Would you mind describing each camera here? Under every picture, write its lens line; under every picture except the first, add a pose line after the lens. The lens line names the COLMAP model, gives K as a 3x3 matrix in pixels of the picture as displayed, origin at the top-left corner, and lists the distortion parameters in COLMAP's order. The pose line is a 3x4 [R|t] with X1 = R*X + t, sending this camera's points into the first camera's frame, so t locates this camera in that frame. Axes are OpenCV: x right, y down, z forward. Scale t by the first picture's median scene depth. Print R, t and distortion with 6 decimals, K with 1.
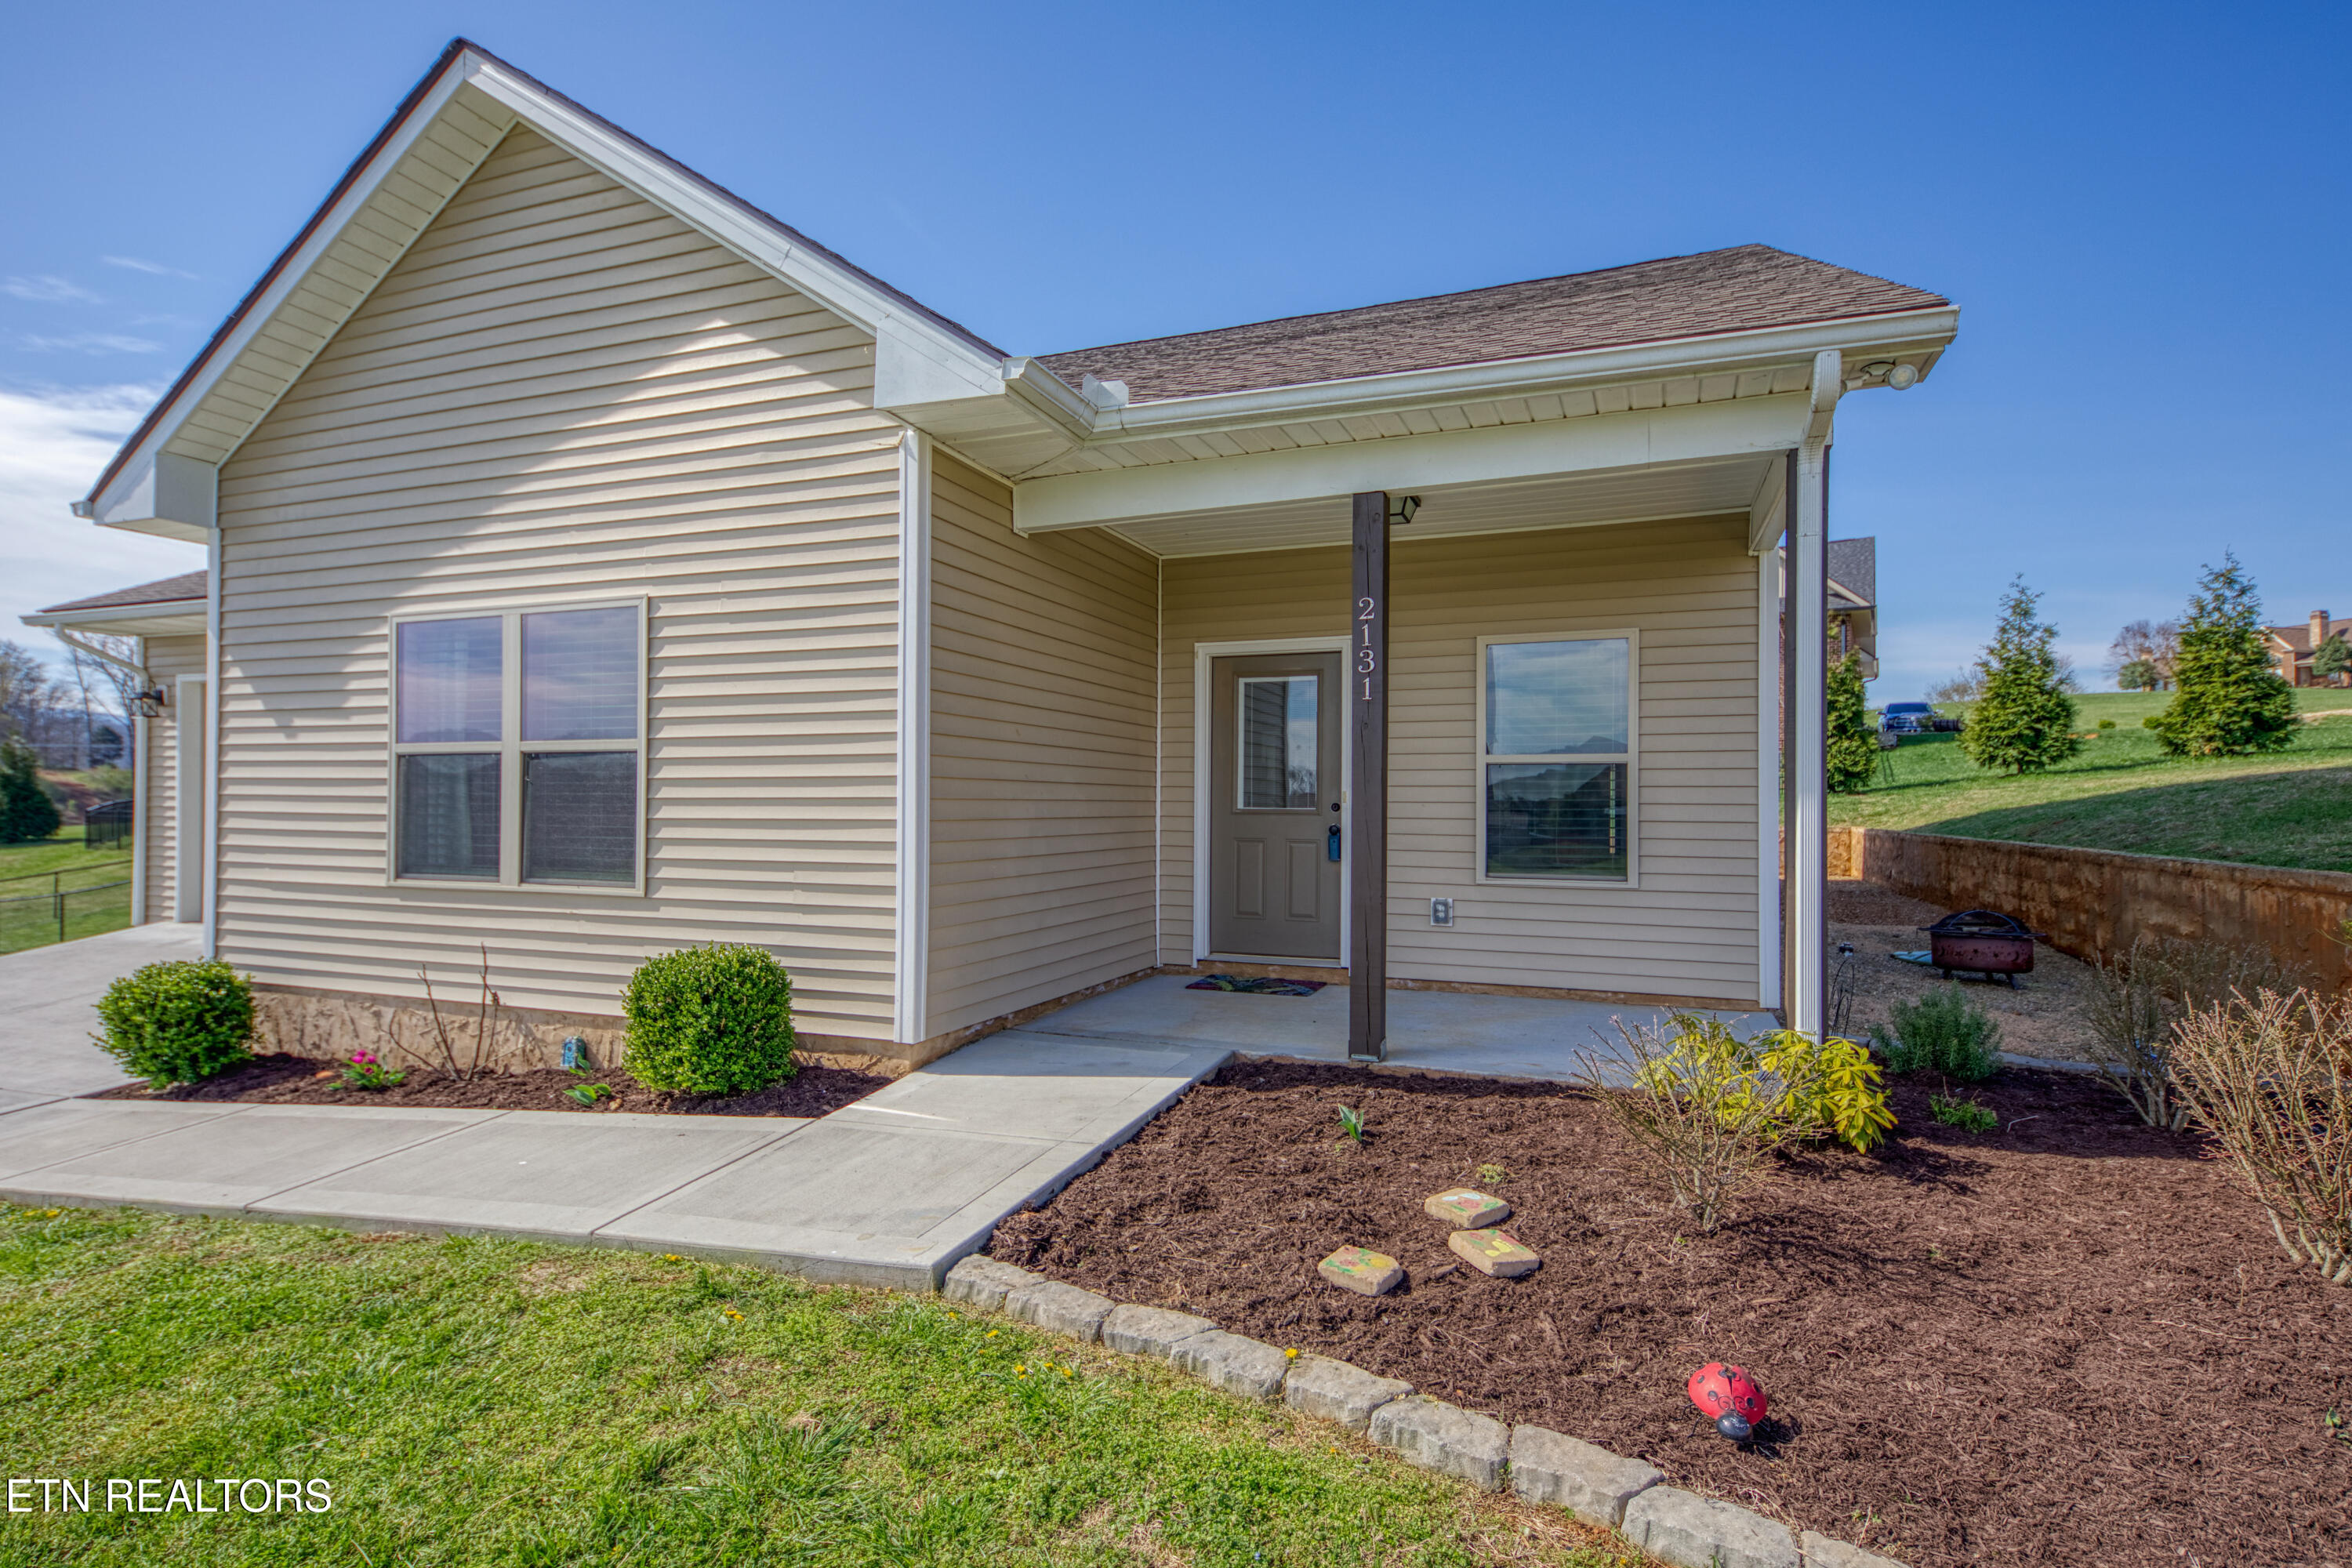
lens RADIAL K [[1231.2, 0, 1059.6], [0, 1231.2, 791.2], [0, 0, 1]] dist [0.032078, -0.012198]
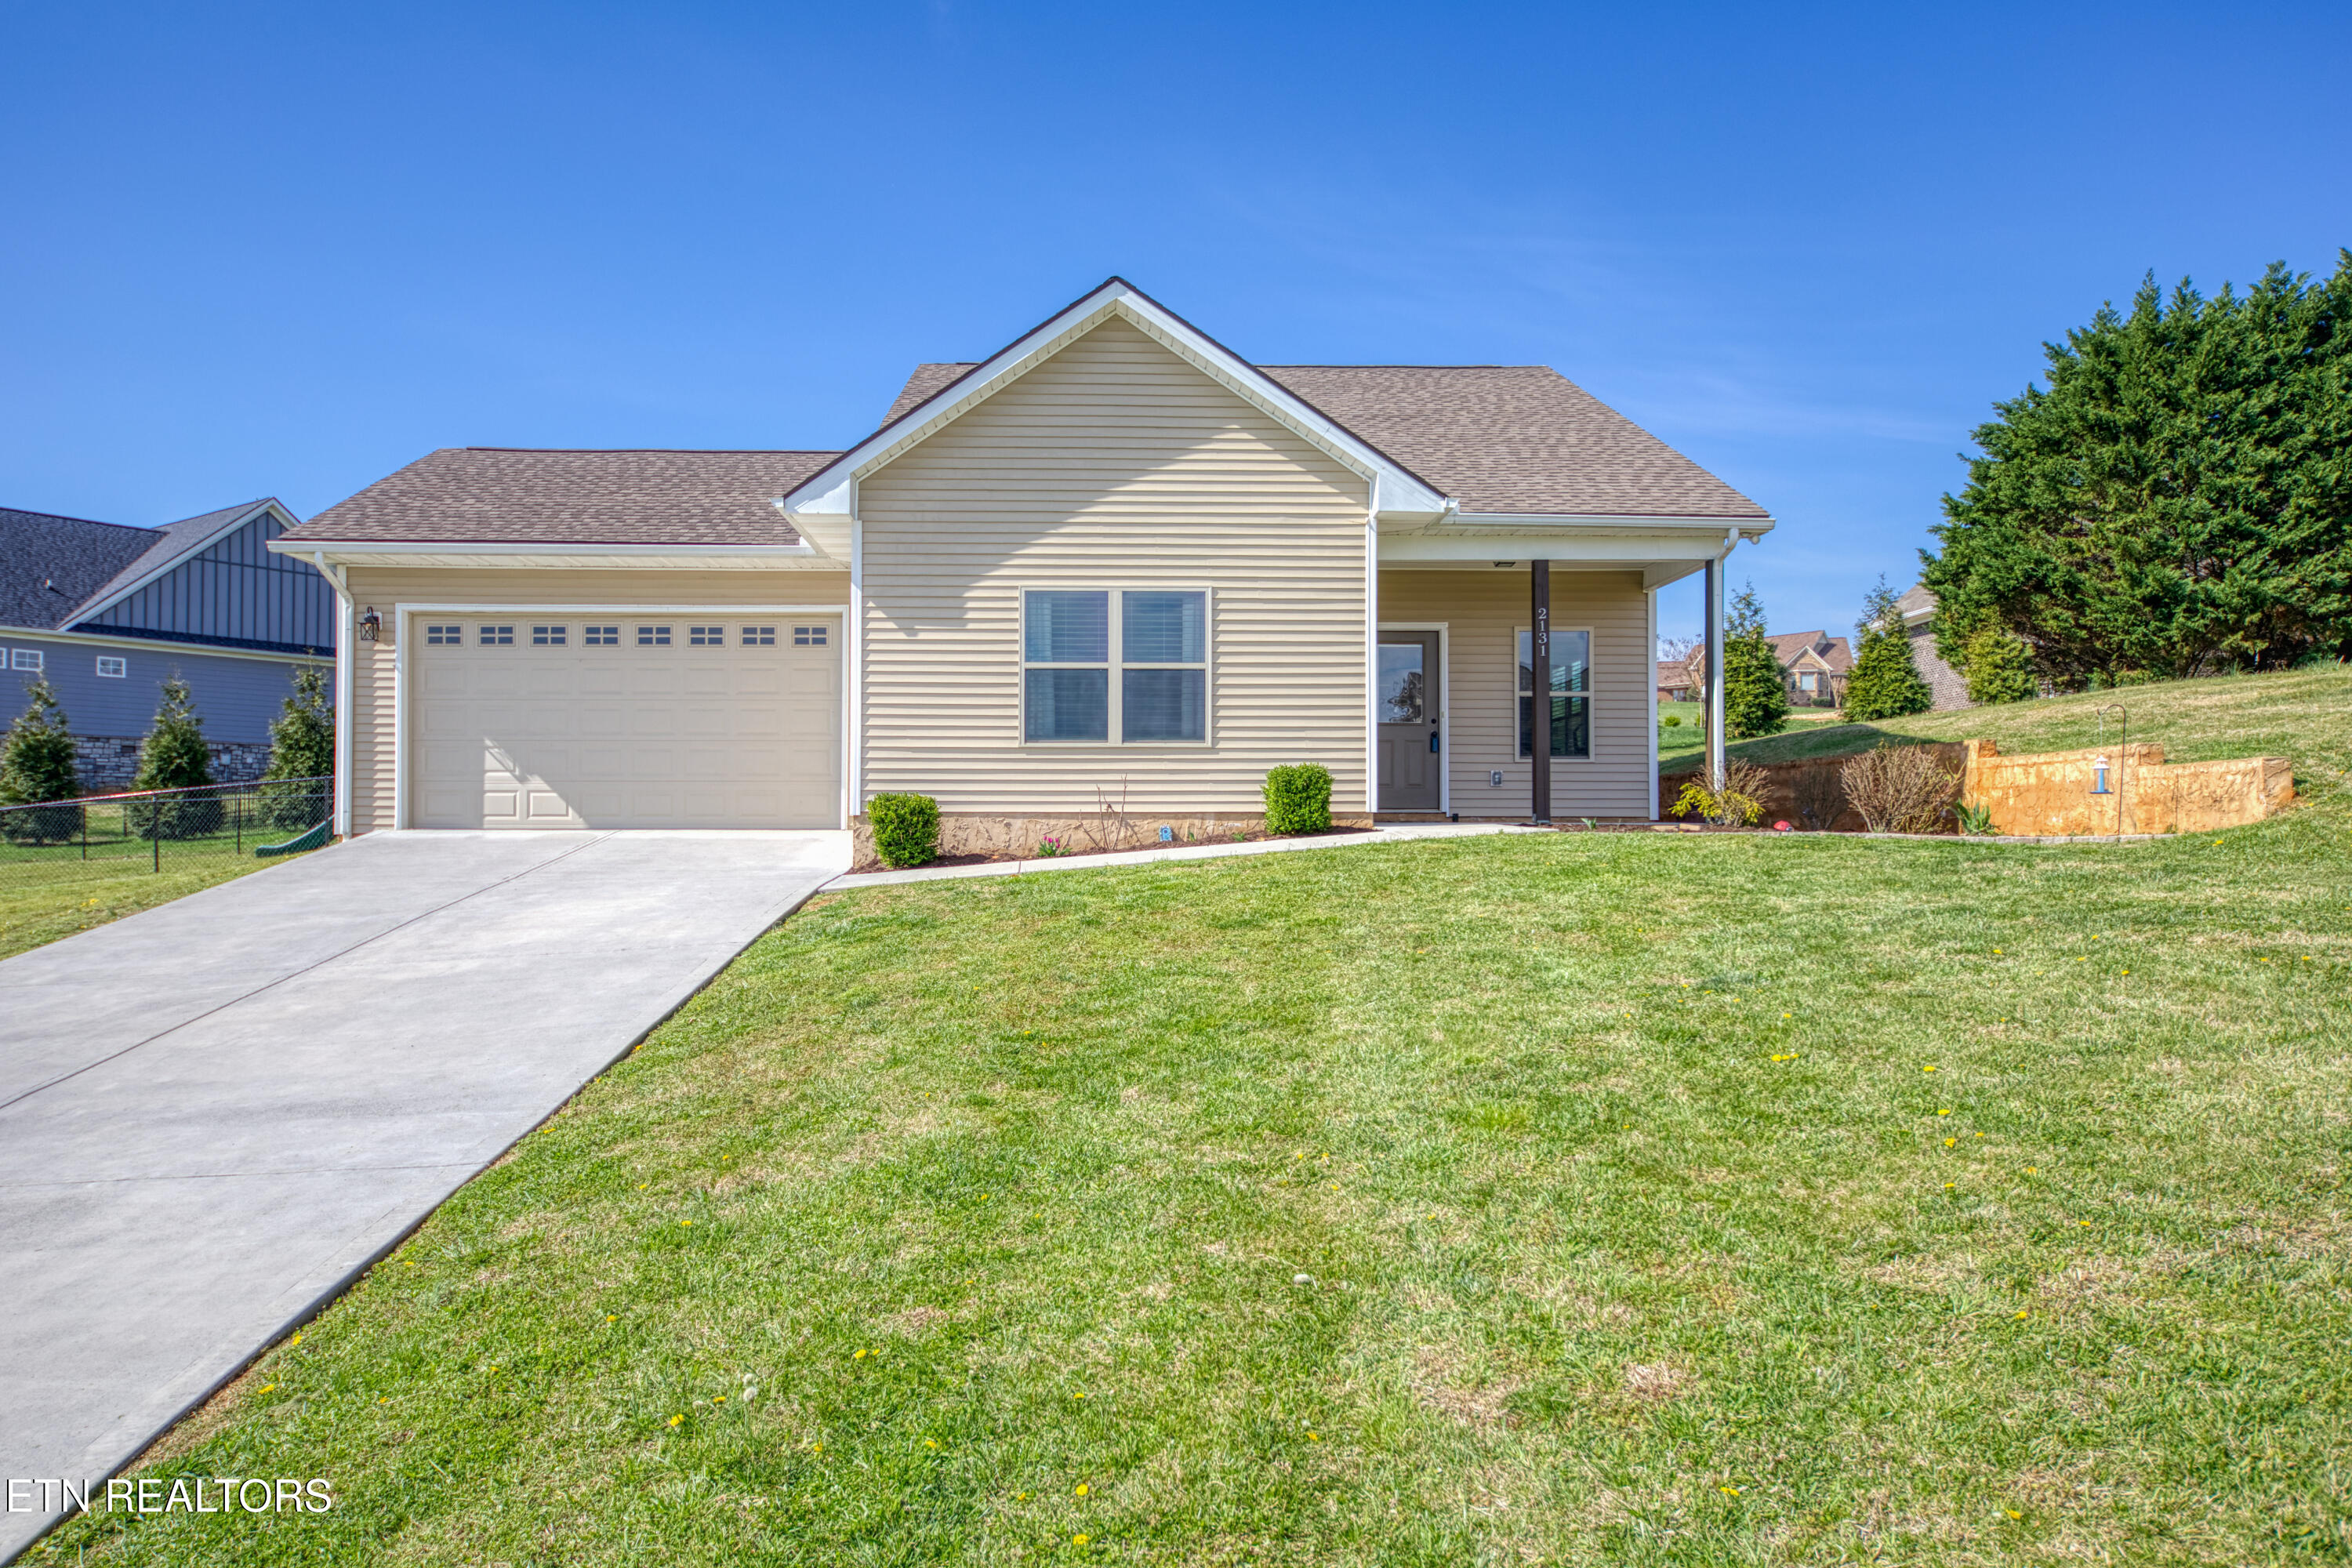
lens RADIAL K [[1641.3, 0, 1176.0], [0, 1641.3, 784.0], [0, 0, 1]] dist [0.024932, 0.001996]
pose [[0.902560, 0.005468, 0.430530, -0.561904], [-0.000559, 0.999933, -0.011527, 0.065567], [-0.430564, 0.010163, 0.902503, -0.471651]]
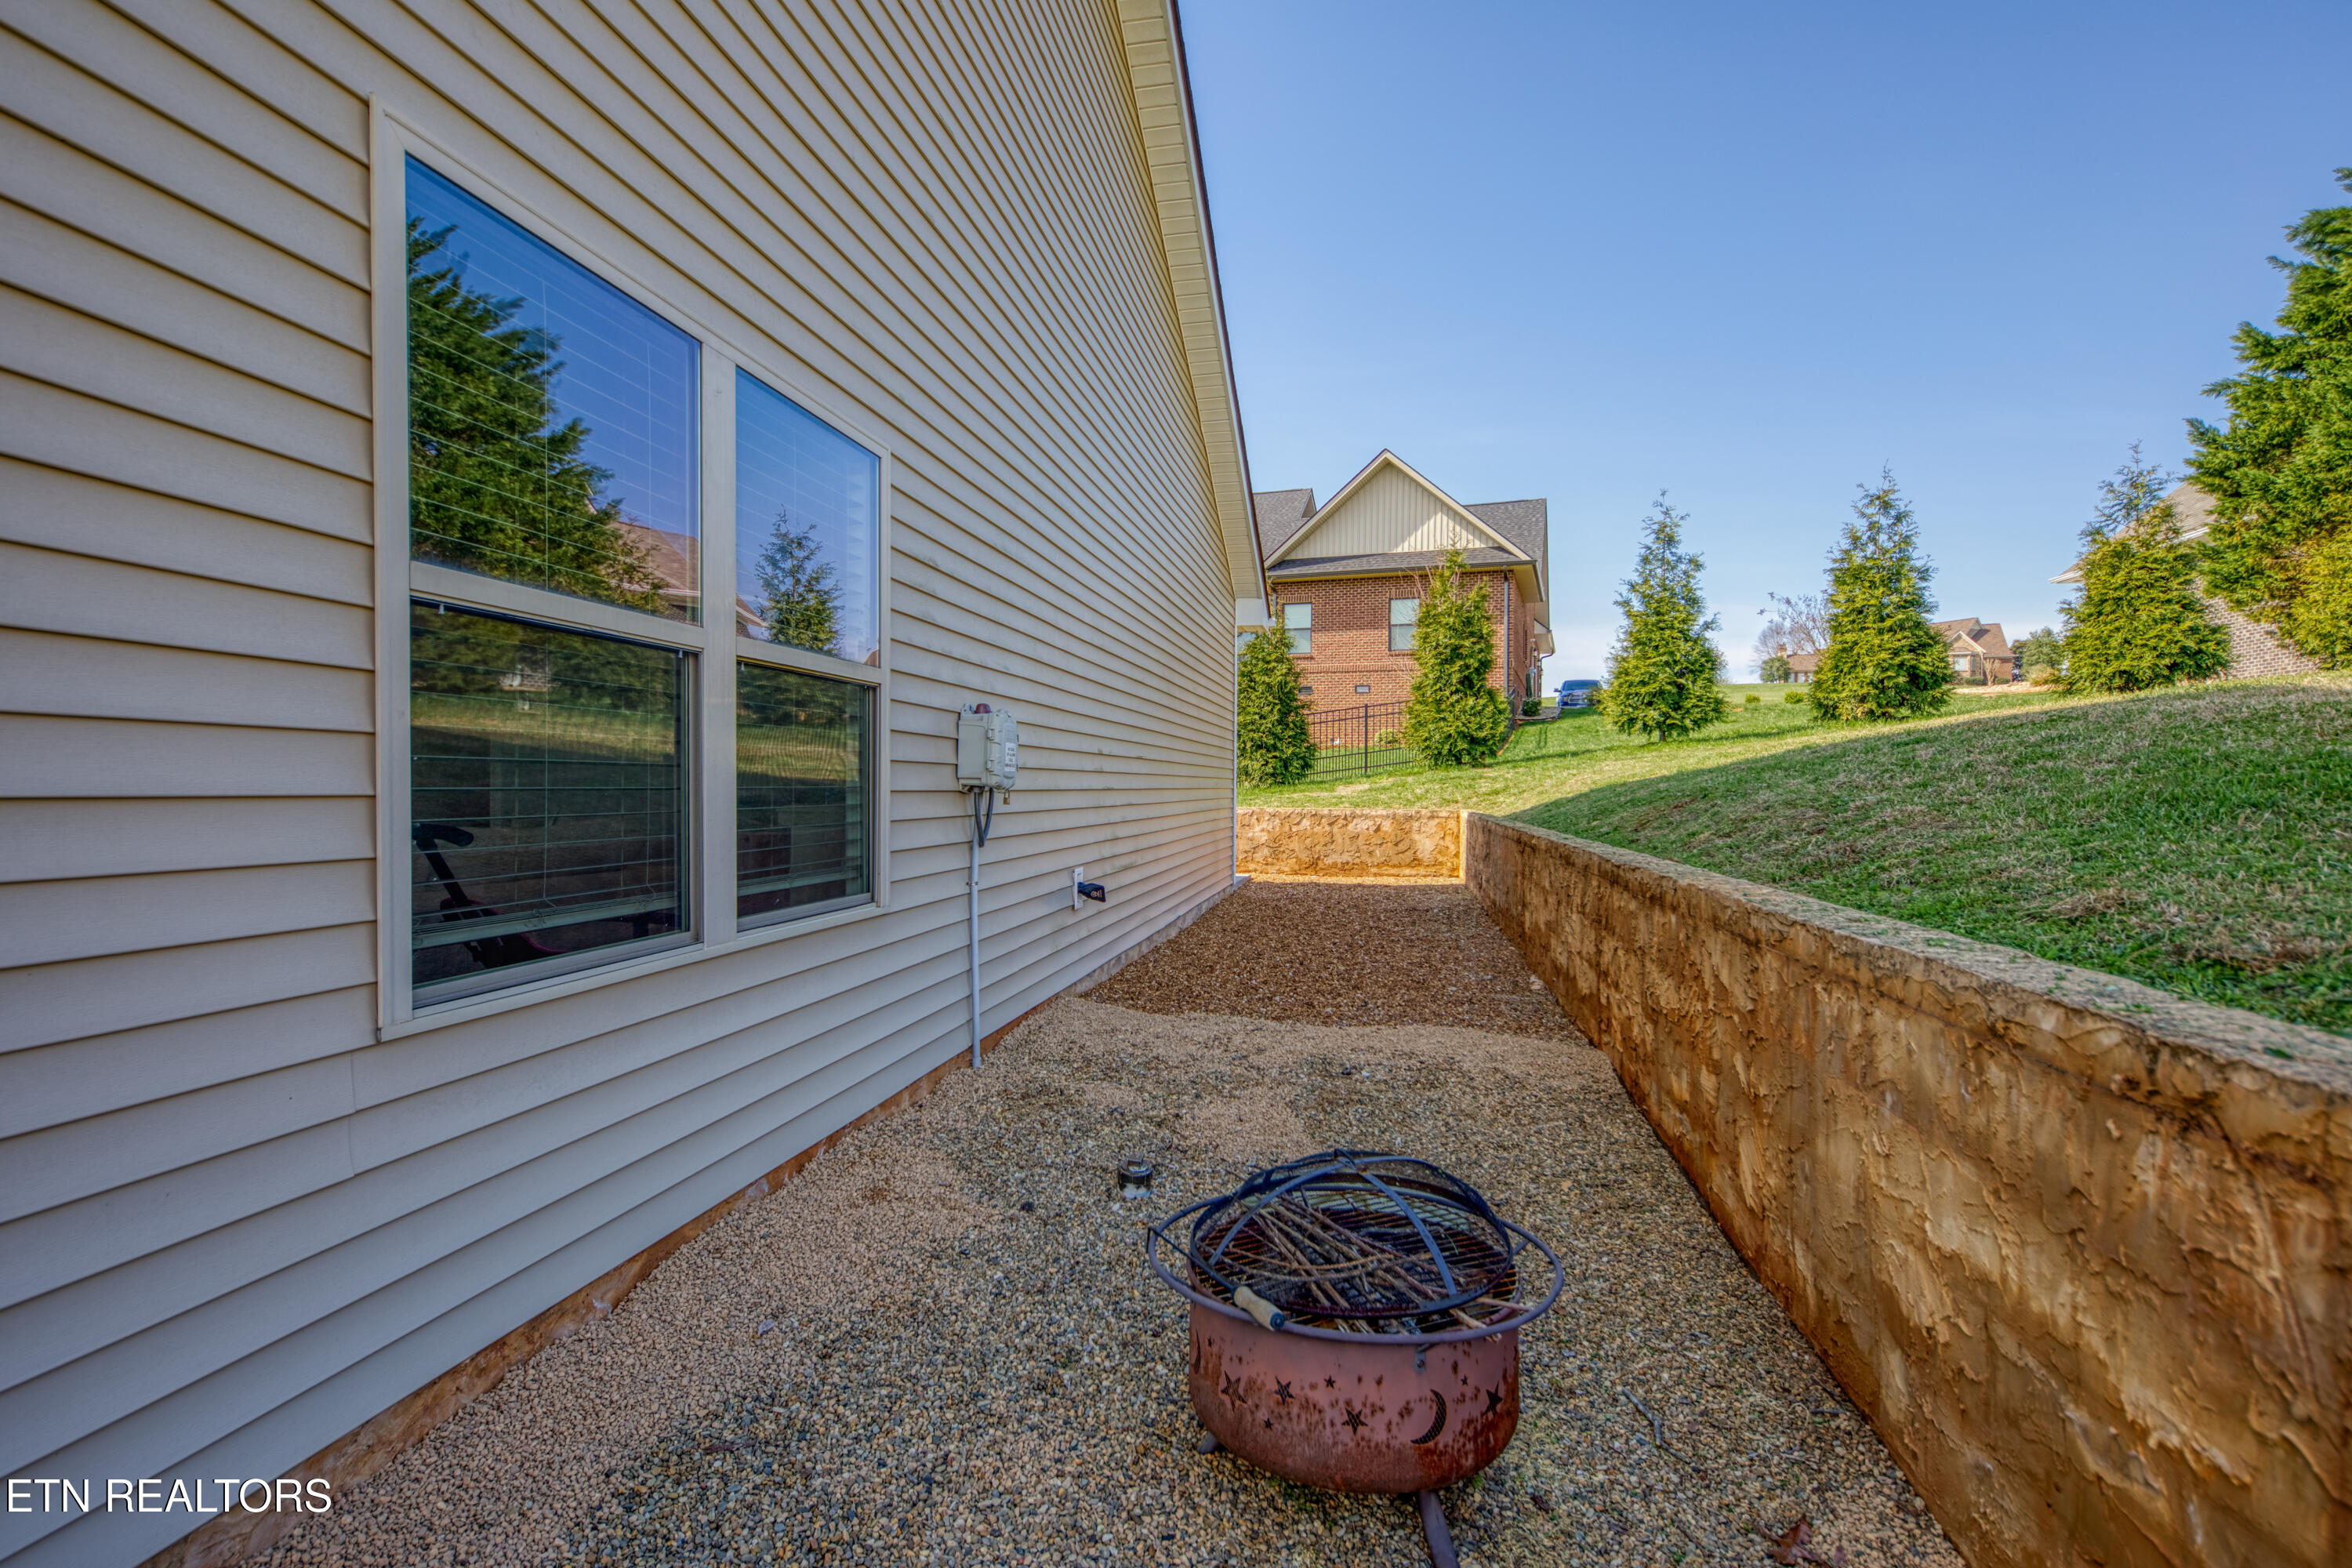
lens RADIAL K [[1349.3, 0, 1098.4], [0, 1349.3, 785.2], [0, 0, 1]] dist [0.037182, -0.000002]
pose [[0.968992, 0.000353, 0.247093, 0.370243], [-0.003177, 0.999934, 0.011029, 0.009637], [-0.247072, -0.011472, 0.968929, 0.446652]]
